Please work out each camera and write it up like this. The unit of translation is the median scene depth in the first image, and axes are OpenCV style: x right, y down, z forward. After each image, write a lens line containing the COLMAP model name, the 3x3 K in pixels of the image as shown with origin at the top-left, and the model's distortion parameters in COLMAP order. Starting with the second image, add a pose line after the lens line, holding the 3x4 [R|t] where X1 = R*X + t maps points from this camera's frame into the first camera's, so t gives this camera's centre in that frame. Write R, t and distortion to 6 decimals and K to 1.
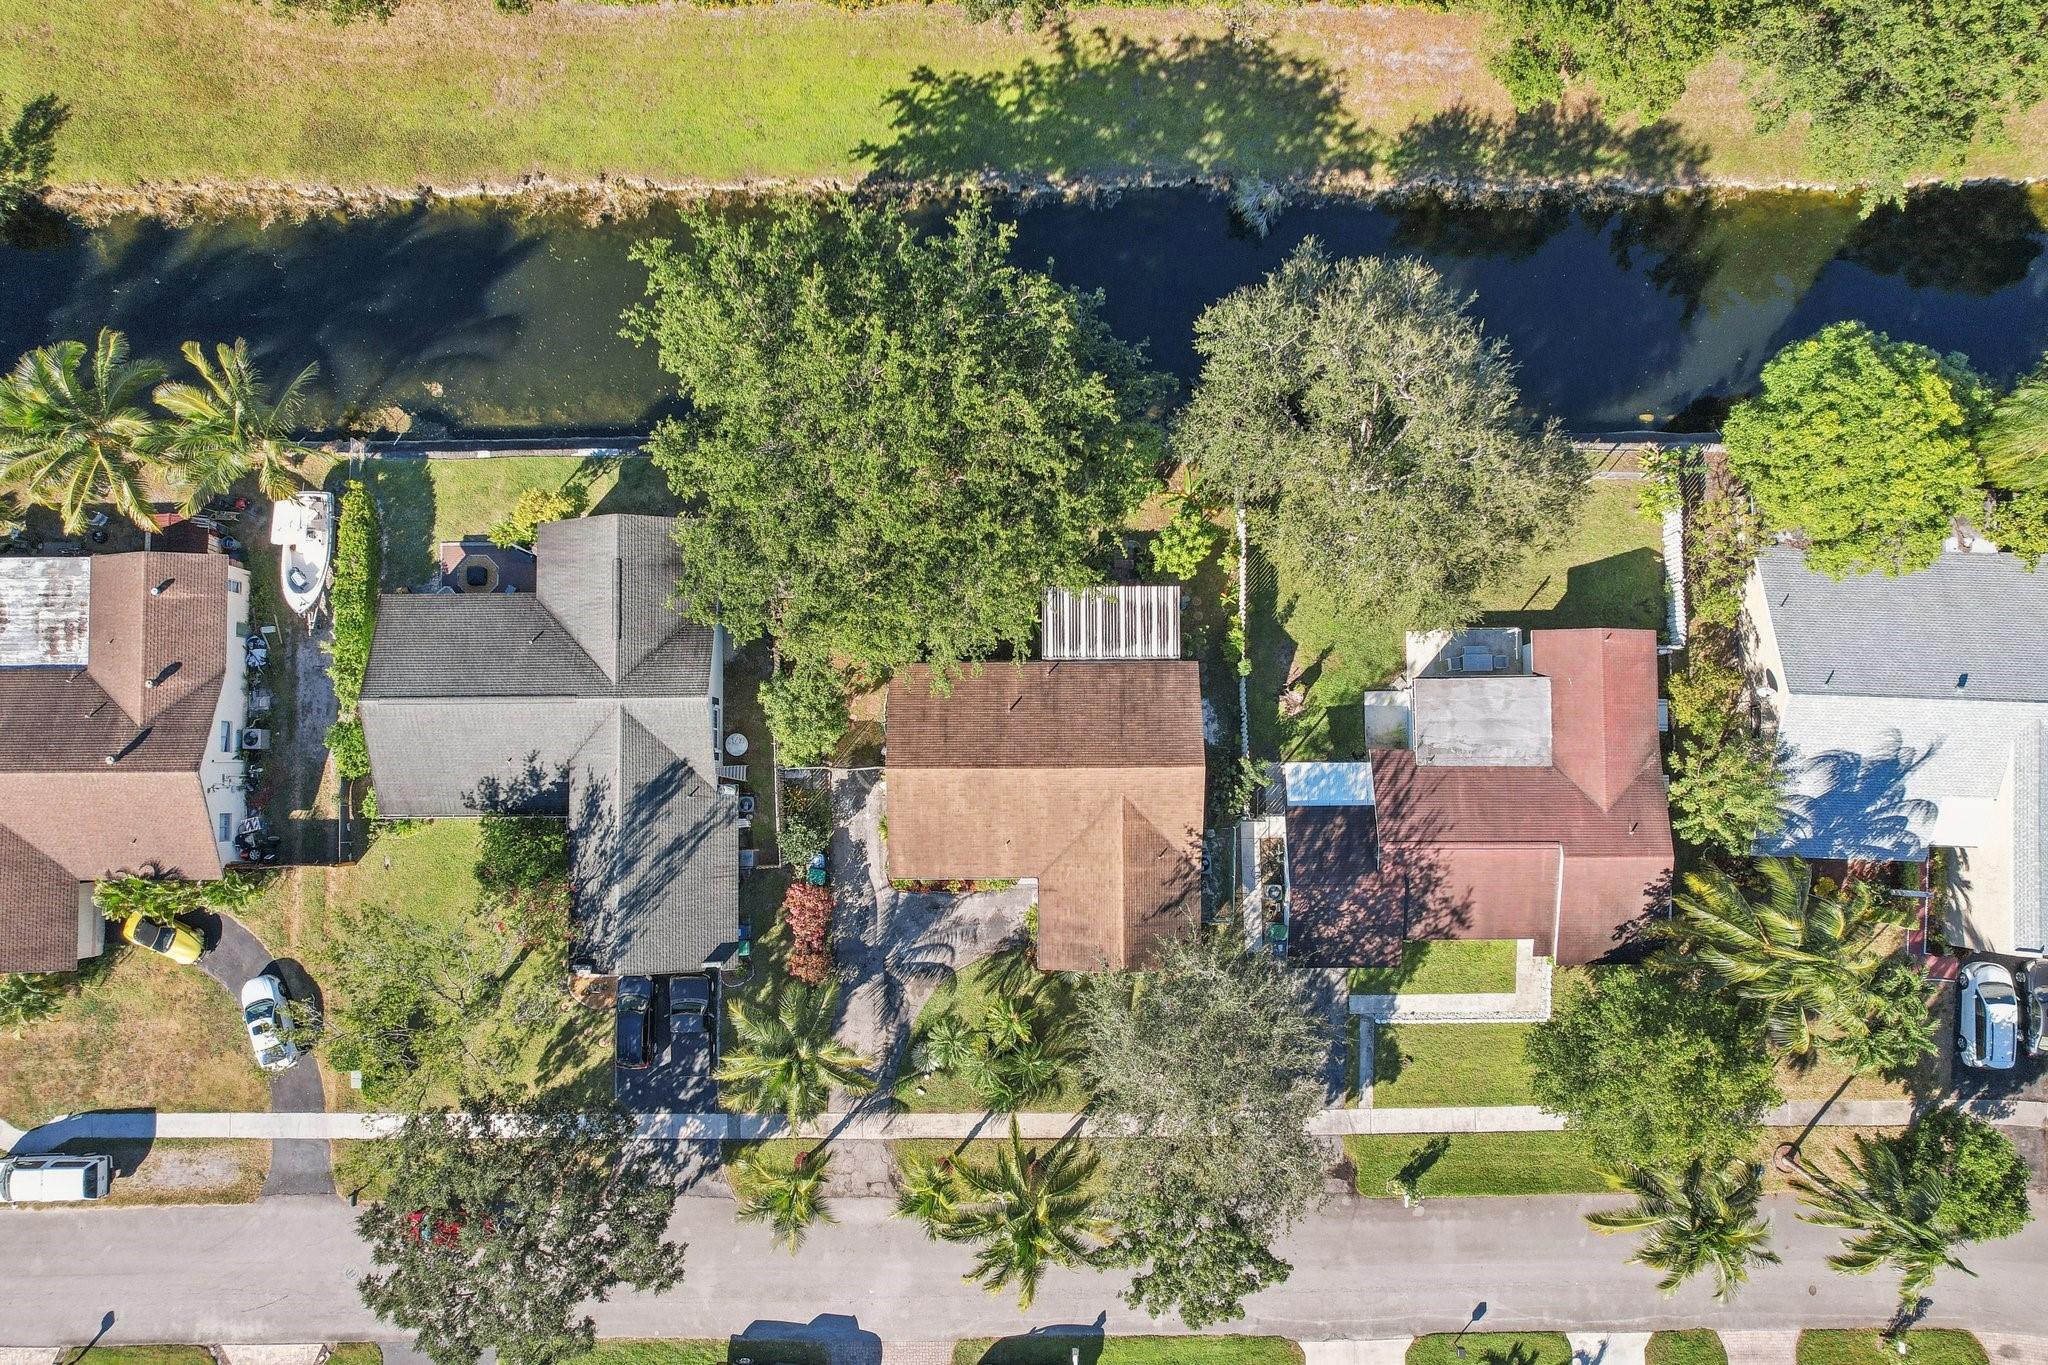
lens RADIAL K [[1352.6, 0, 1024.0], [0, 1352.6, 682.5], [0, 0, 1]] dist [-0.045703, 0.052502]
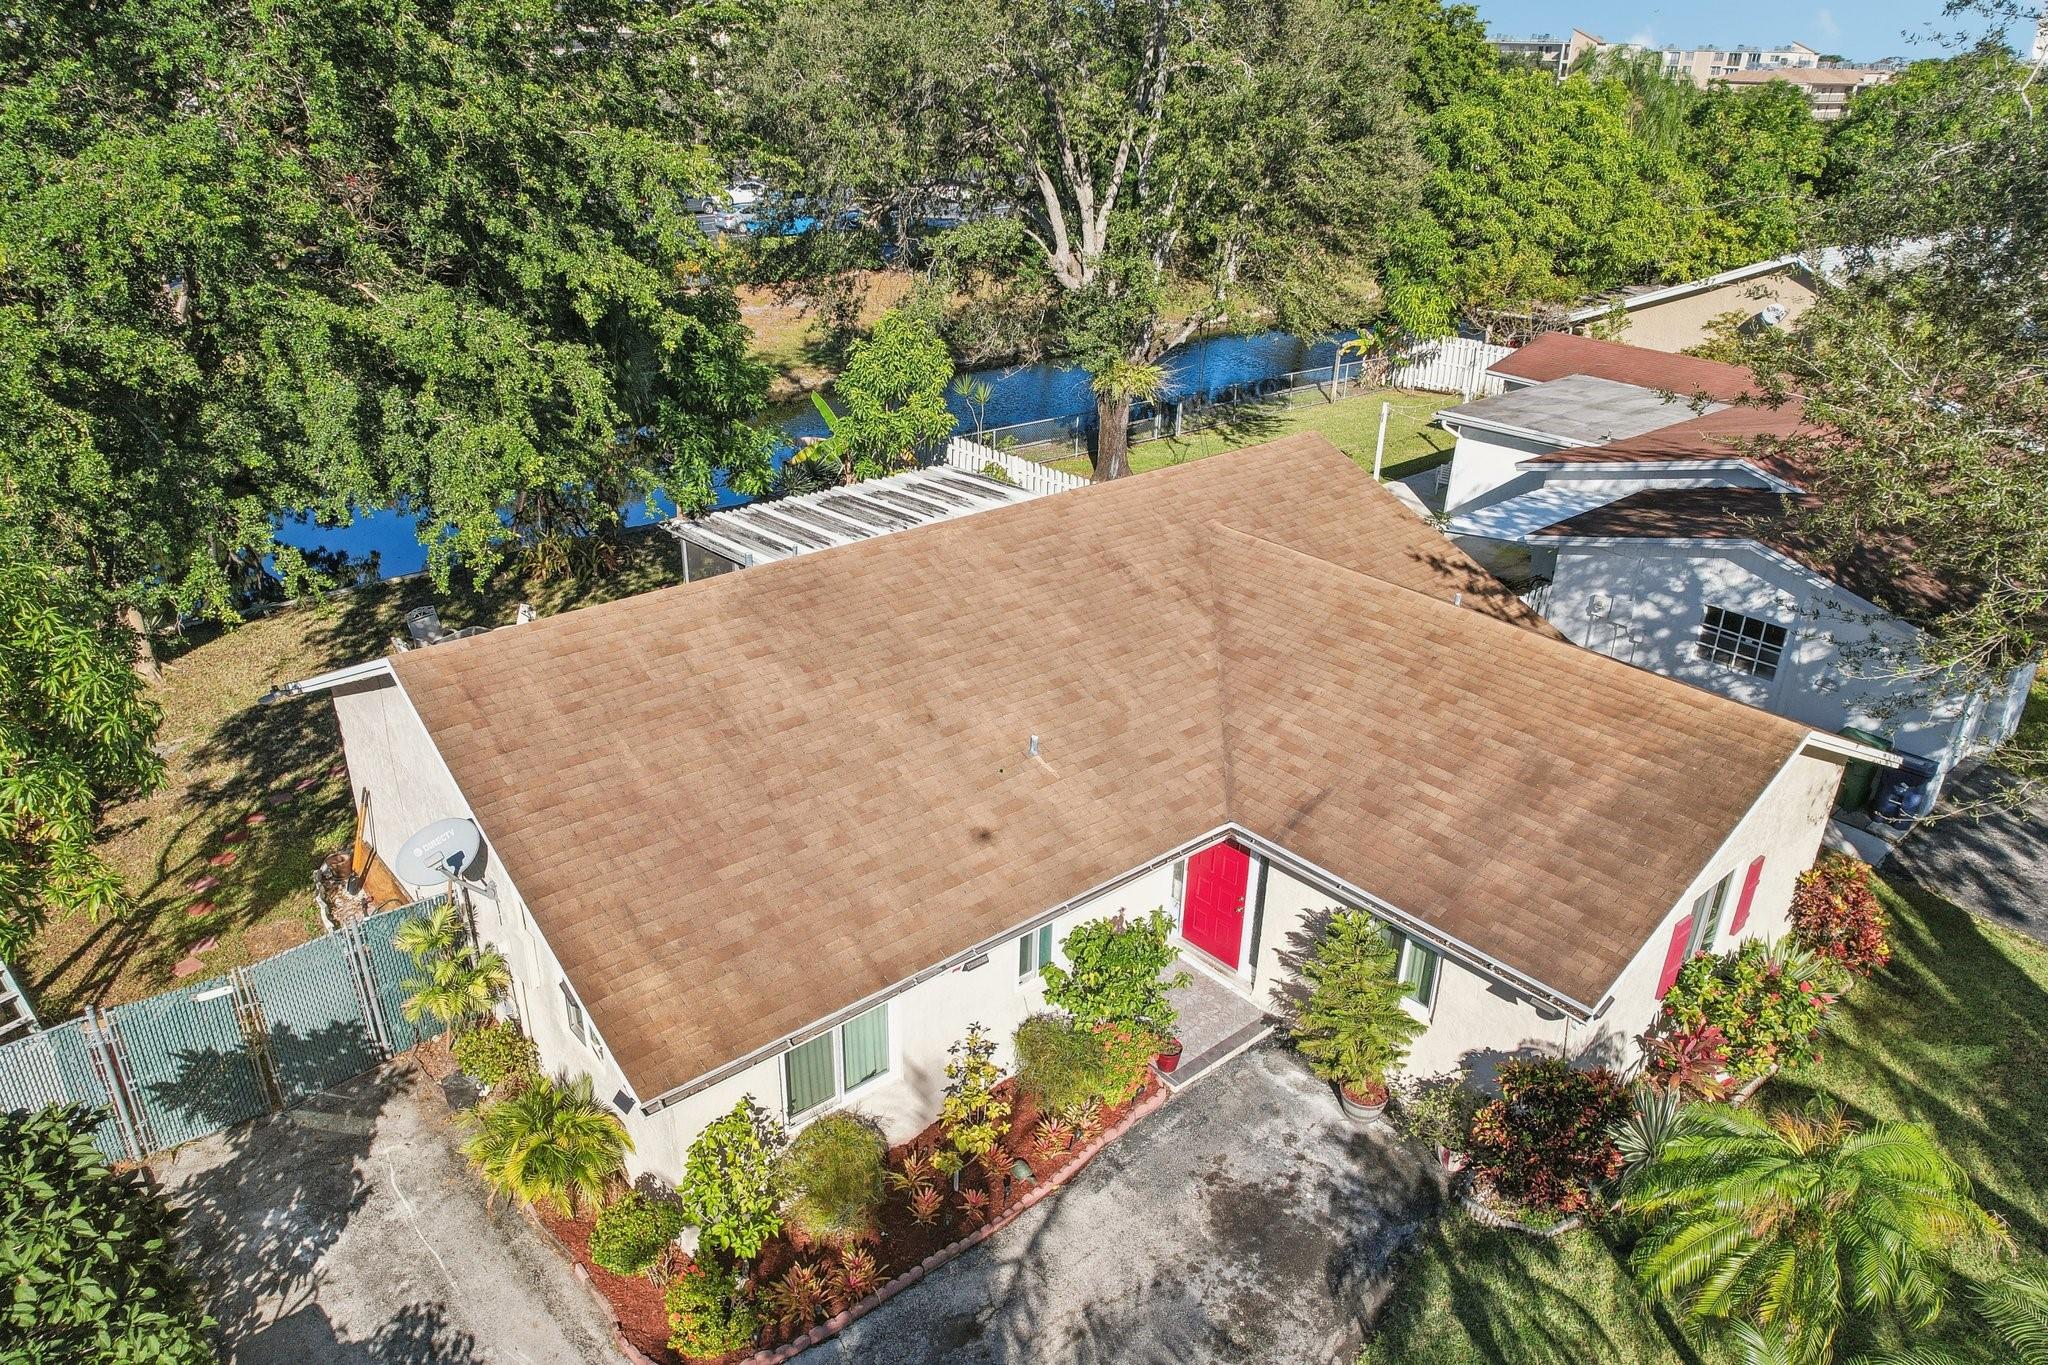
lens RADIAL K [[1352.6, 0, 1024.0], [0, 1352.6, 682.5], [0, 0, 1]] dist [-0.045703, 0.052502]
pose [[0.762564, -0.267379, 0.589072, -0.141735], [0.644540, 0.391953, -0.656461, 0.257101], [-0.055364, 0.880274, 0.471225, 0.842791]]
